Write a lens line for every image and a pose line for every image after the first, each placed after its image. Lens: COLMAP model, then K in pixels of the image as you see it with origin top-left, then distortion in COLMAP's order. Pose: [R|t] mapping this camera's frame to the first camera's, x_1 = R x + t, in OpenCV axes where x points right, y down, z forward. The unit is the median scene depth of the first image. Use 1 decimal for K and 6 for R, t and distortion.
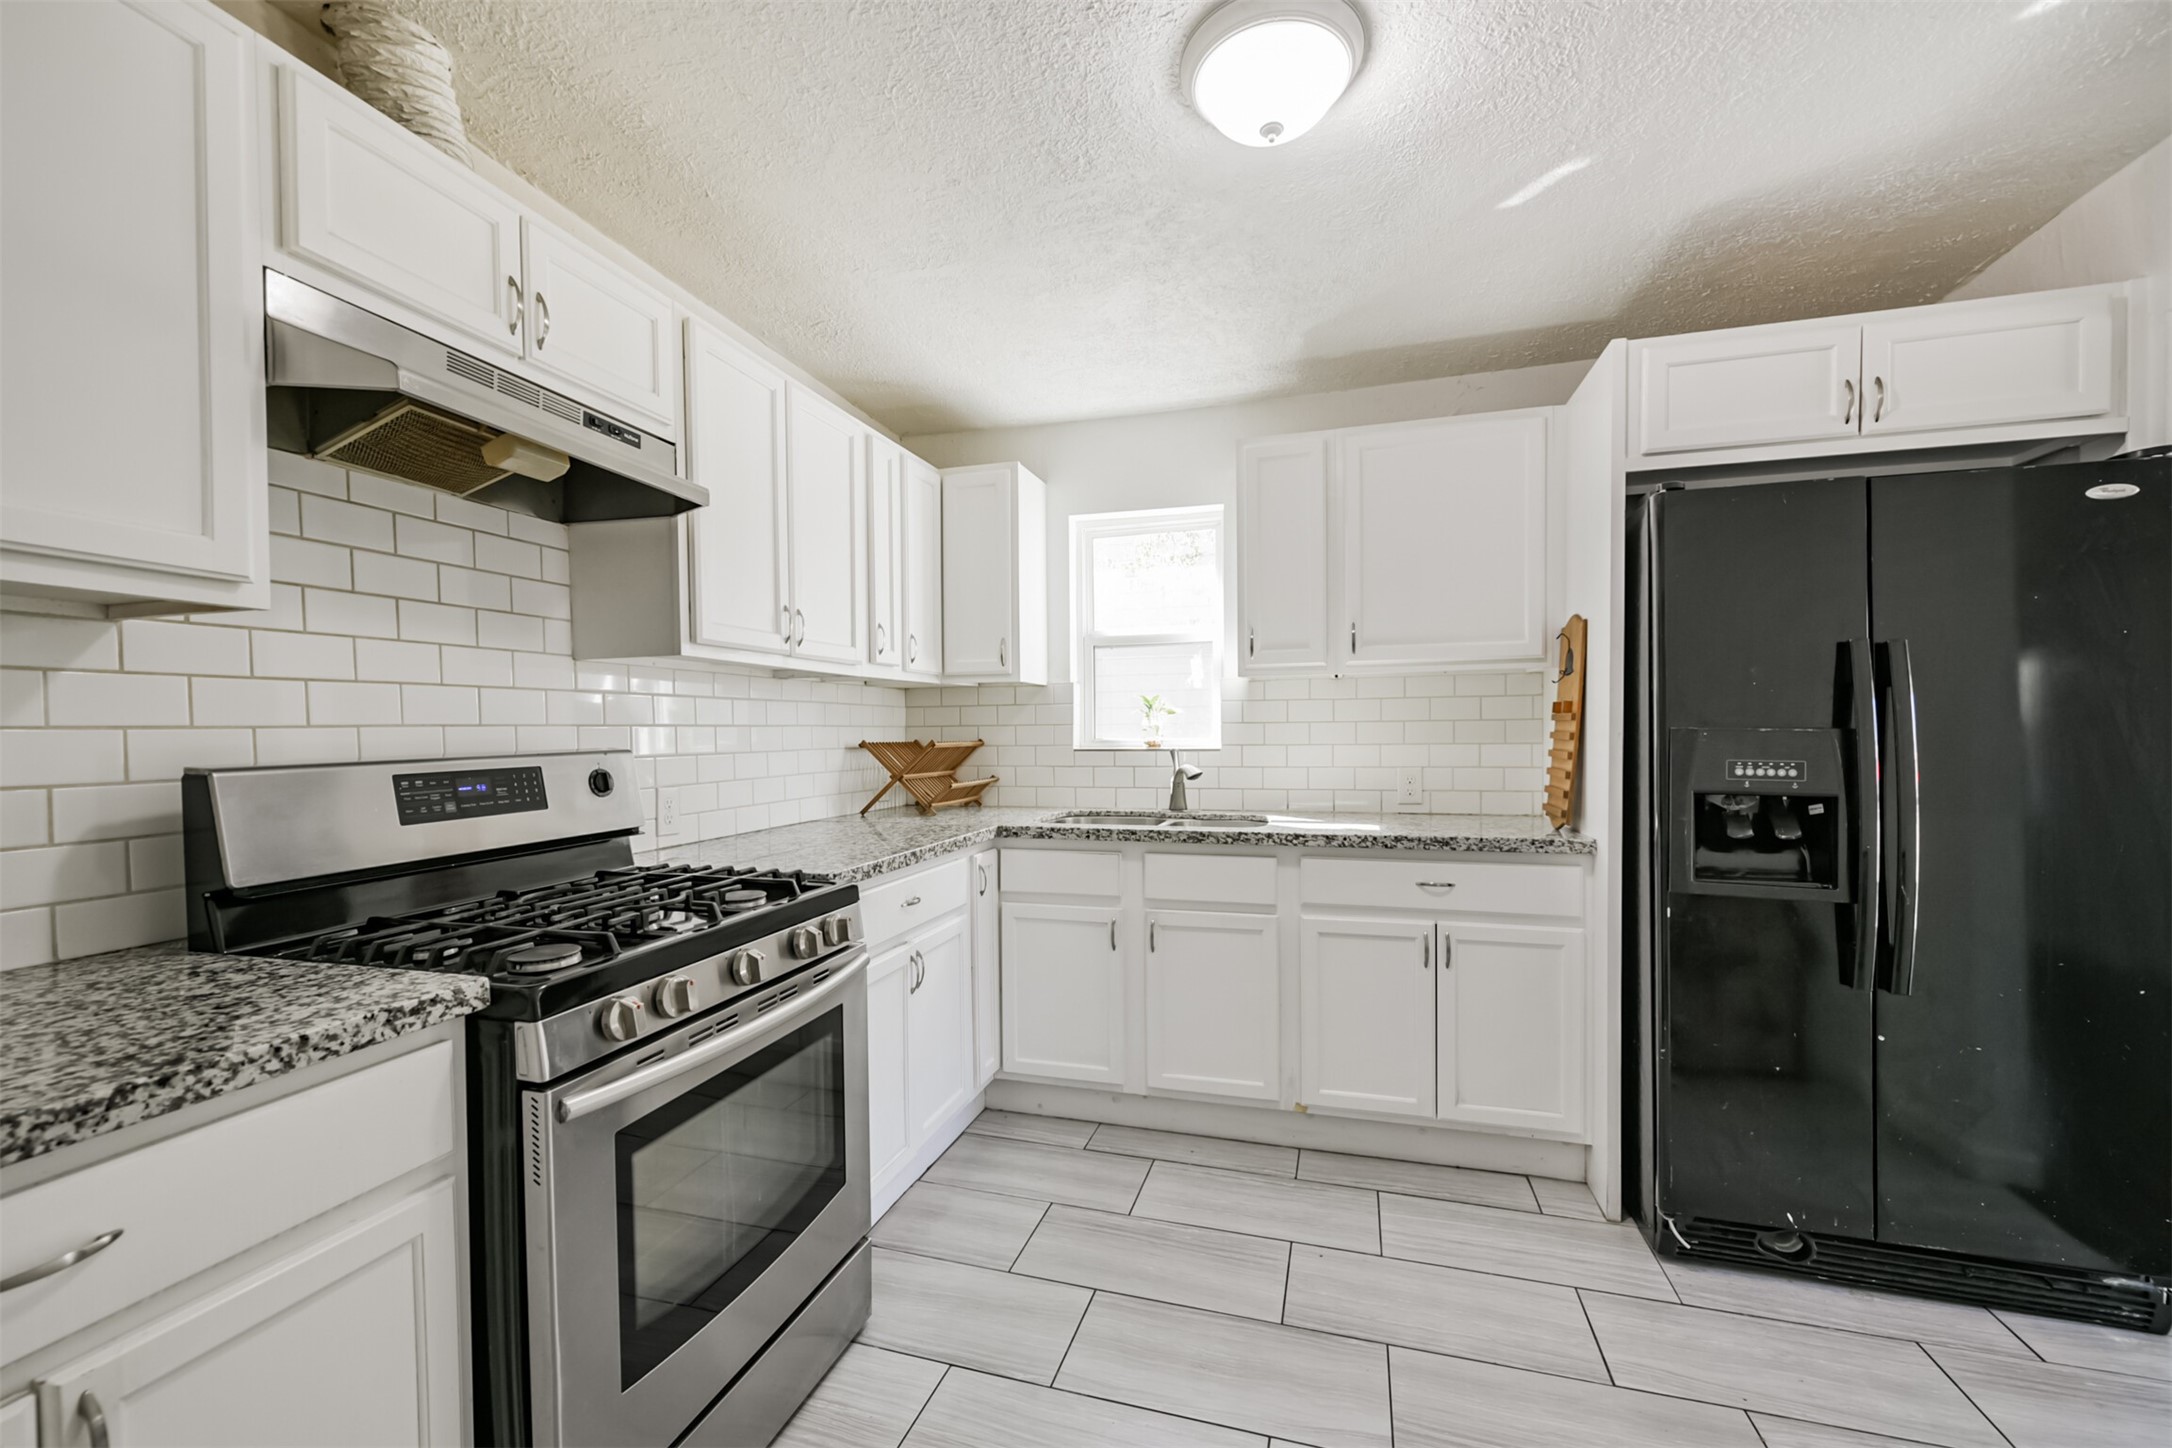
lens RADIAL K [[858.9, 0, 1064.9], [0, 858.9, 747.0], [0, 0, 1]] dist [0.003328, -0.000311]
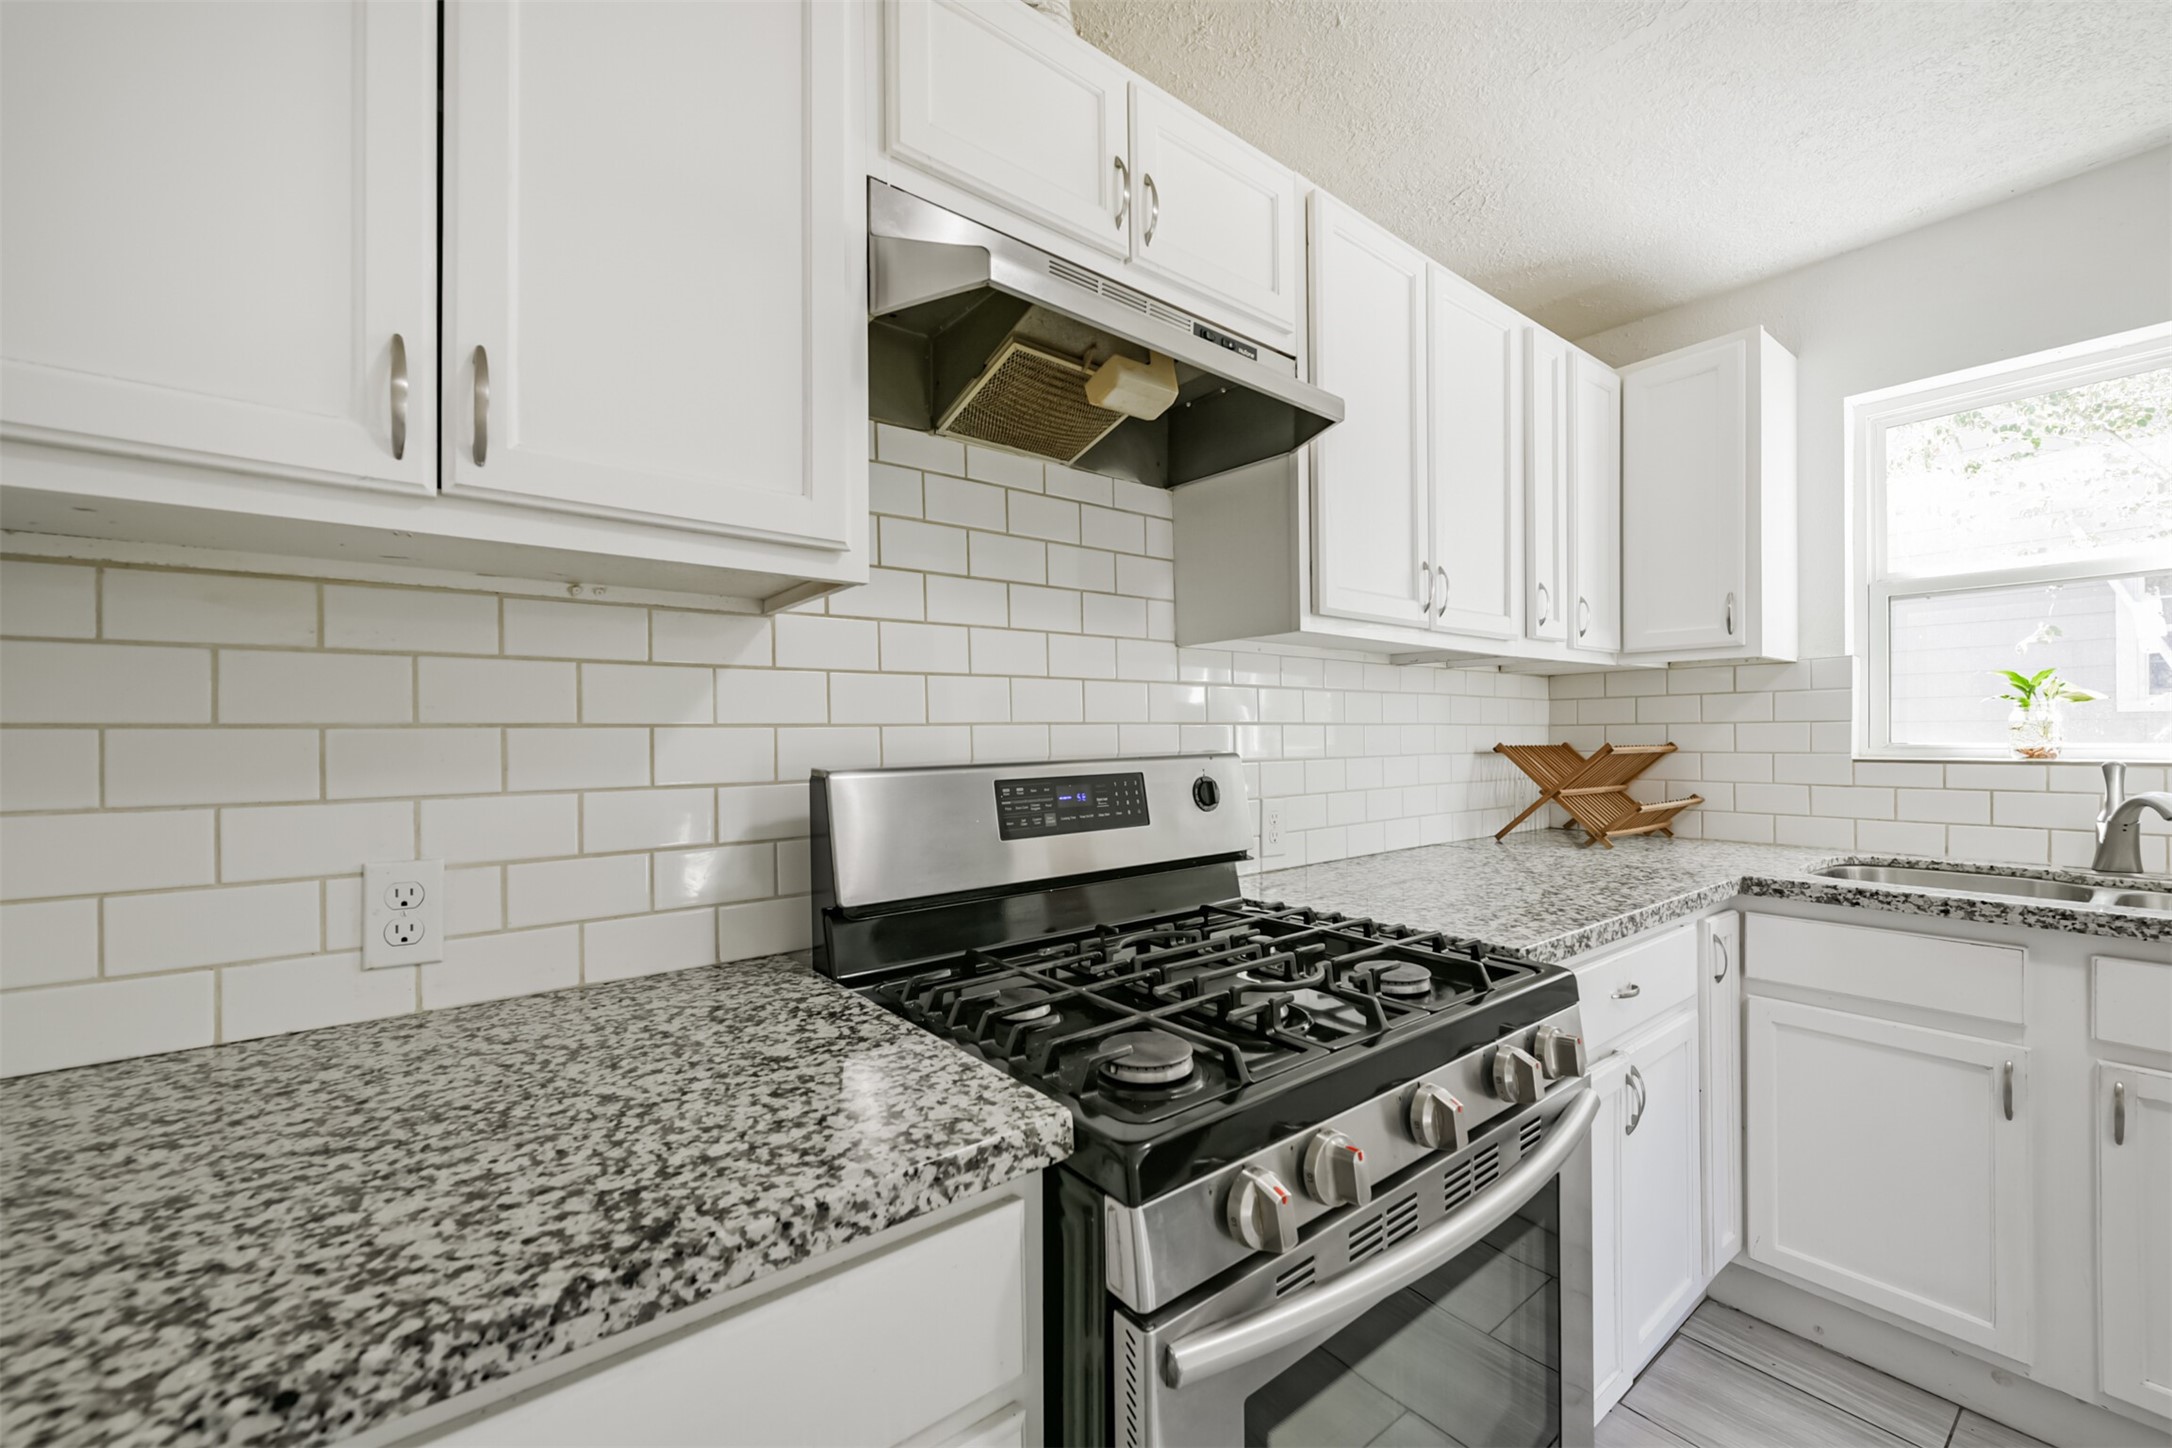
lens RADIAL K [[858.9, 0, 1097.4], [0, 858.9, 739.6], [0, 0, 1]] dist [0.003328, -0.000311]
pose [[0.826515, 0.003461, -0.562904, -0.192806], [-0.010414, 0.999904, -0.009142, -0.001154], [0.562819, 0.013418, 0.826471, 0.312649]]
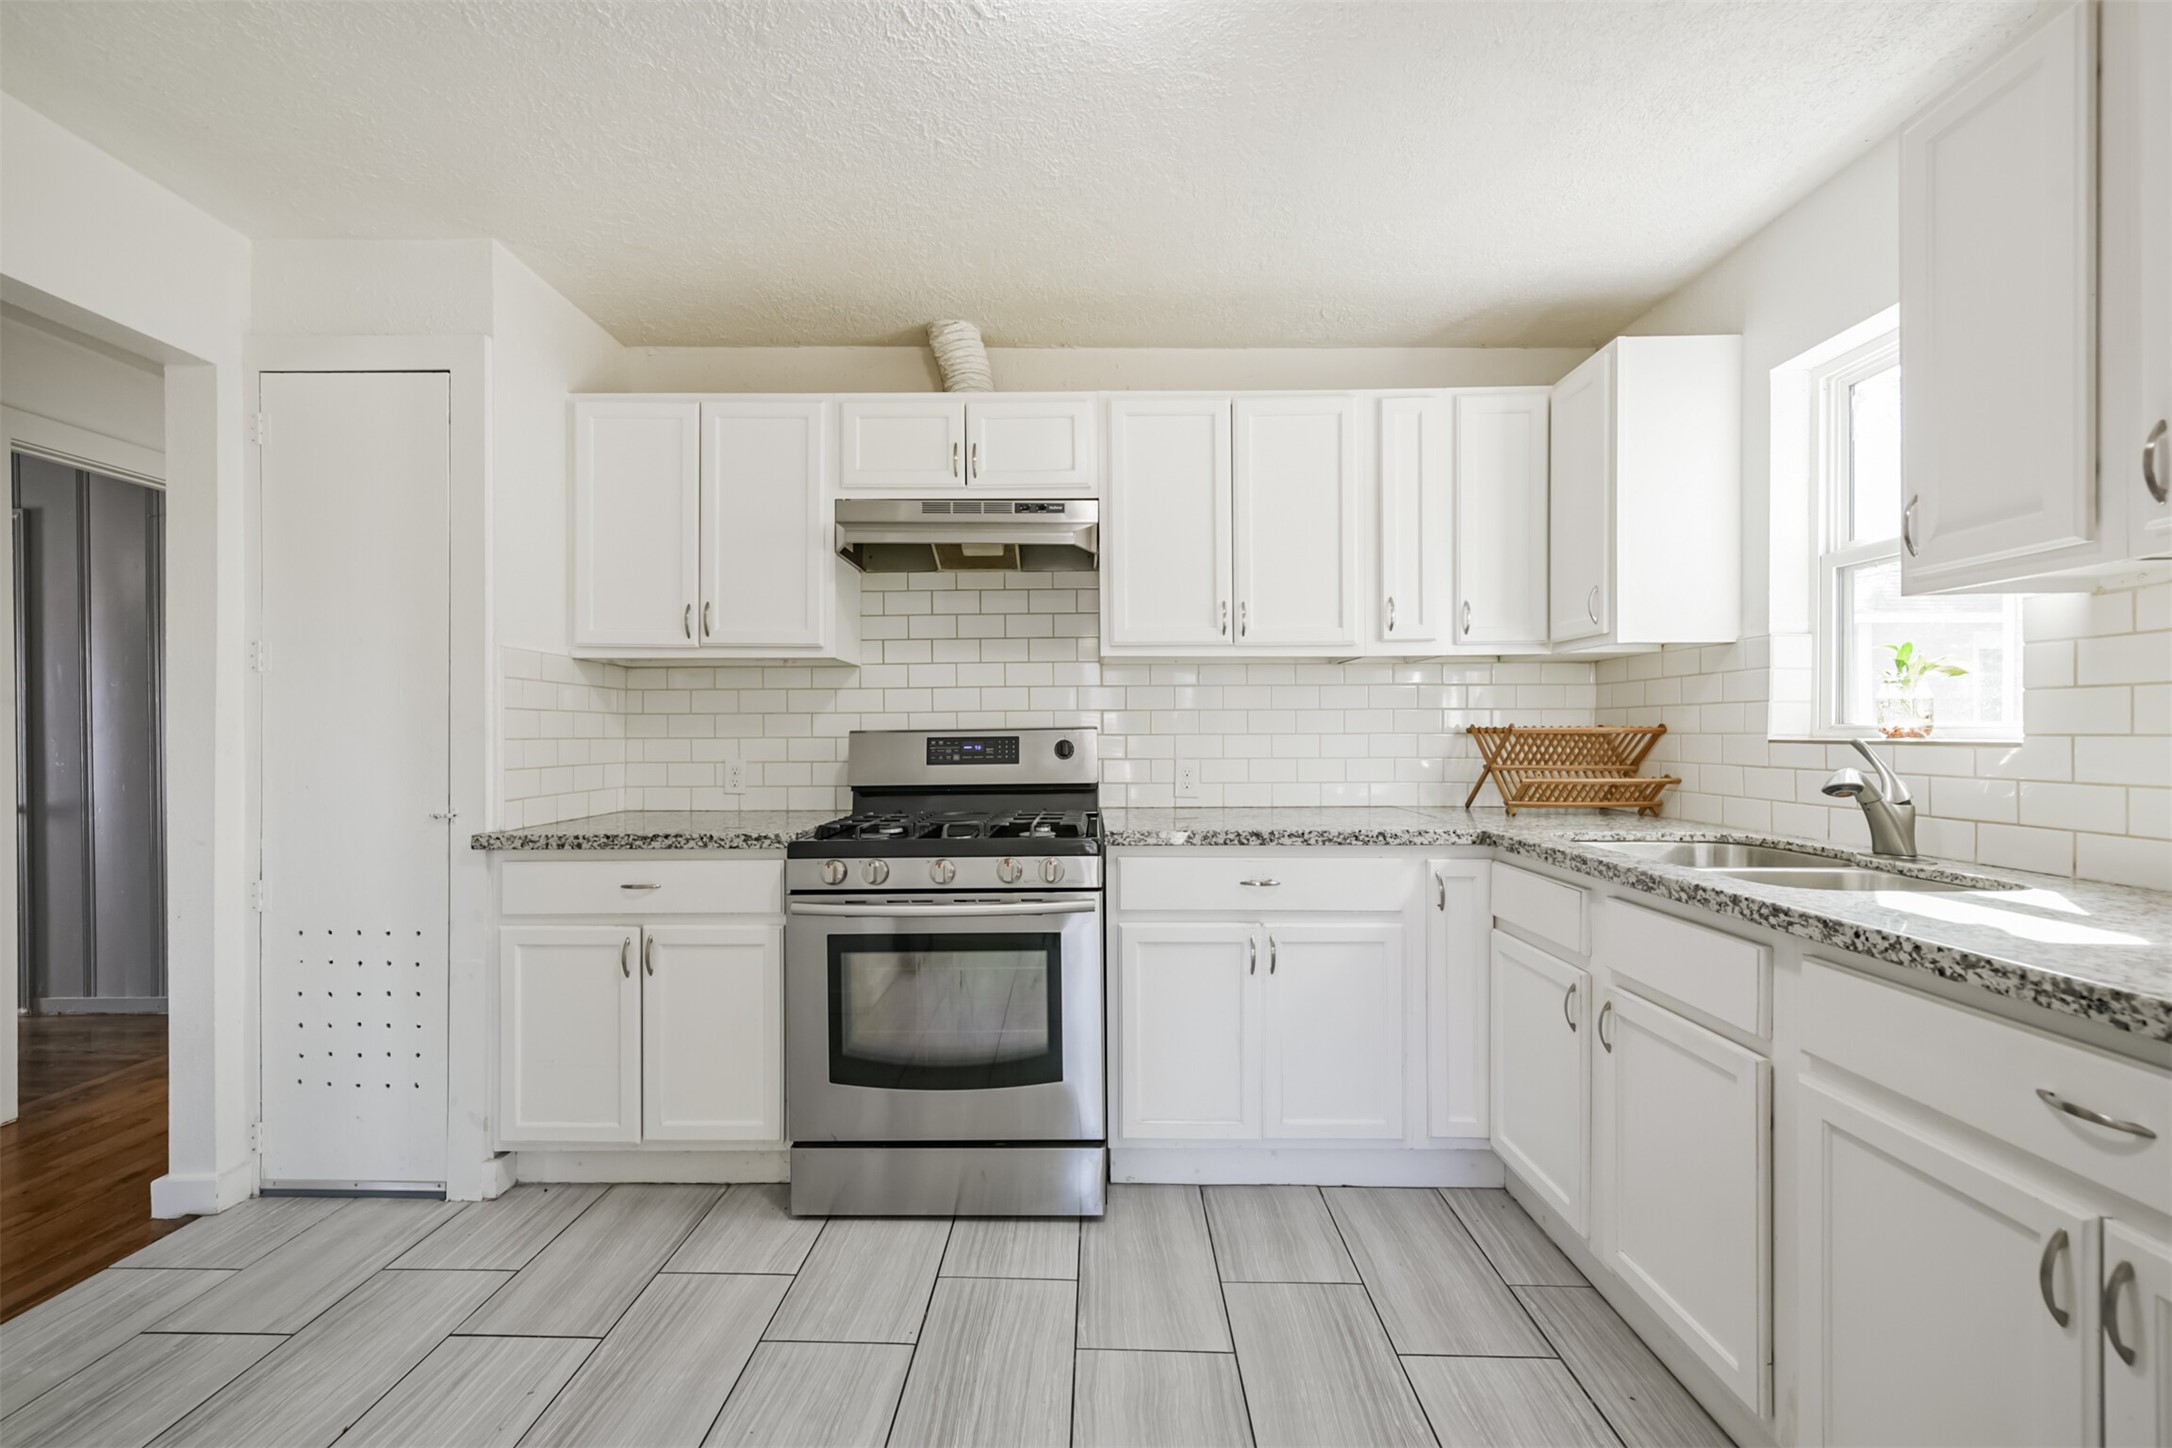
lens RADIAL K [[858.9, 0, 1083.1], [0, 858.9, 734.2], [0, 0, 1]] dist [0.003328, -0.000311]
pose [[0.297623, 0.012641, -0.954600, 0.944482], [-0.017541, 0.999816, 0.007770, 0.004668], [0.954522, 0.014432, 0.297790, 0.681661]]
